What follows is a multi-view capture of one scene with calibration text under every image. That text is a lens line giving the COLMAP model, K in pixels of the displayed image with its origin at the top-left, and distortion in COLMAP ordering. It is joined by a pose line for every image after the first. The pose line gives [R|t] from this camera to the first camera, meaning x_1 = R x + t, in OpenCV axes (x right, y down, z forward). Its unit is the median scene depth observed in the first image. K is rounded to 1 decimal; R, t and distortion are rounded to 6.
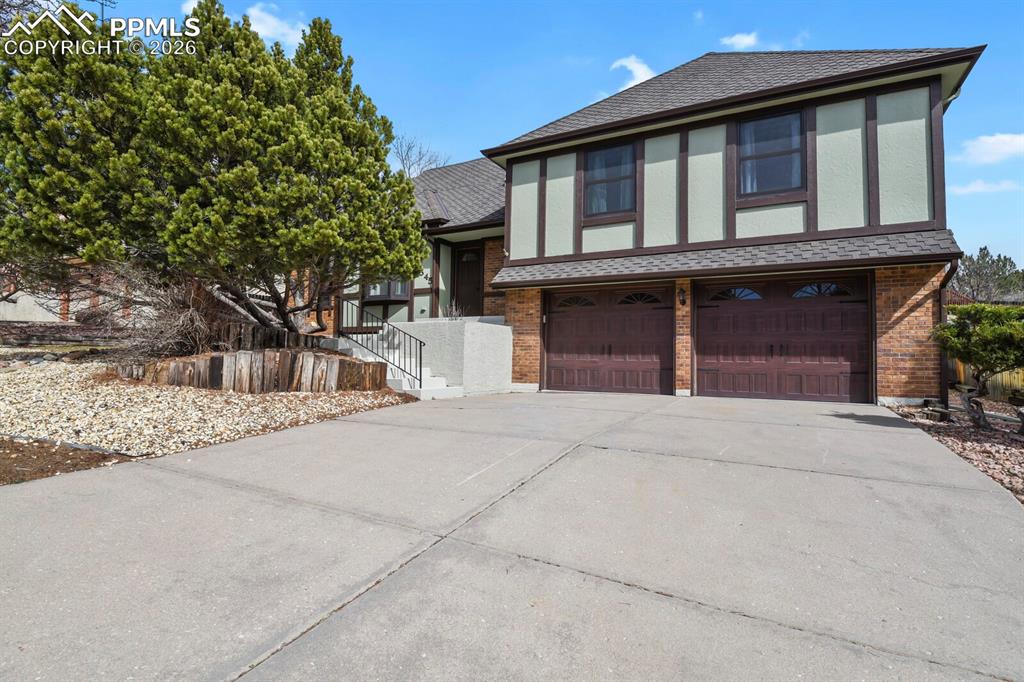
lens RADIAL K [[498.7, 0, 513.0], [0, 498.7, 340.5], [0, 0, 1]] dist [-0.011357, -0.004460]
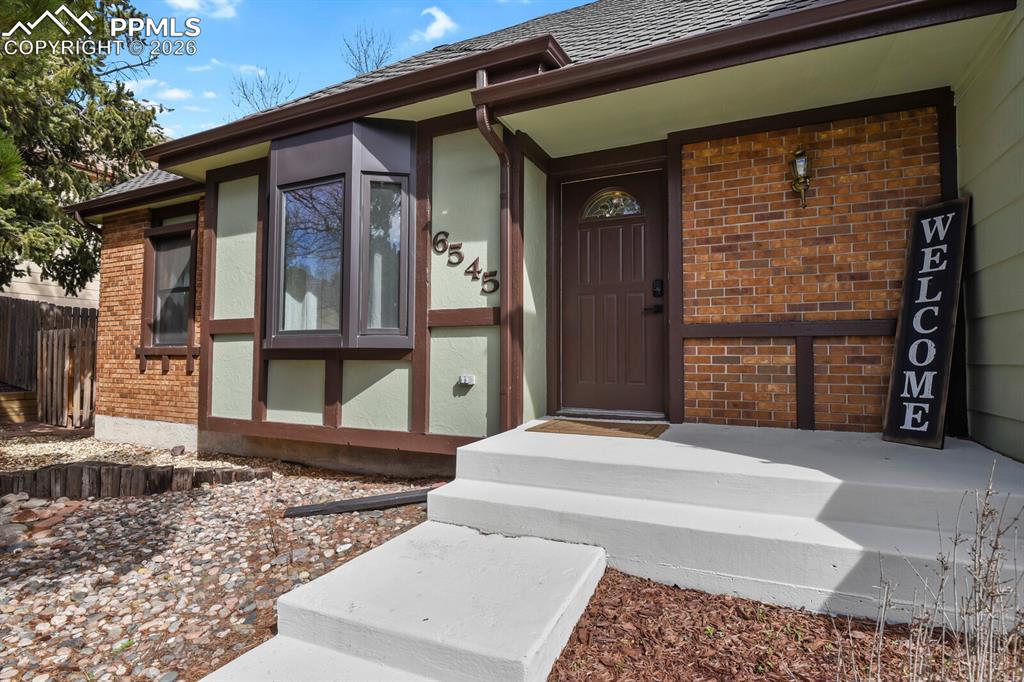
lens RADIAL K [[498.7, 0, 510.9], [0, 498.7, 341.1], [0, 0, 1]] dist [-0.011357, -0.004460]
pose [[0.997676, -0.010696, 0.067288, -0.171215], [0.010198, 0.999918, 0.007749, -0.087321], [-0.067366, -0.007045, 0.997703, 0.702845]]
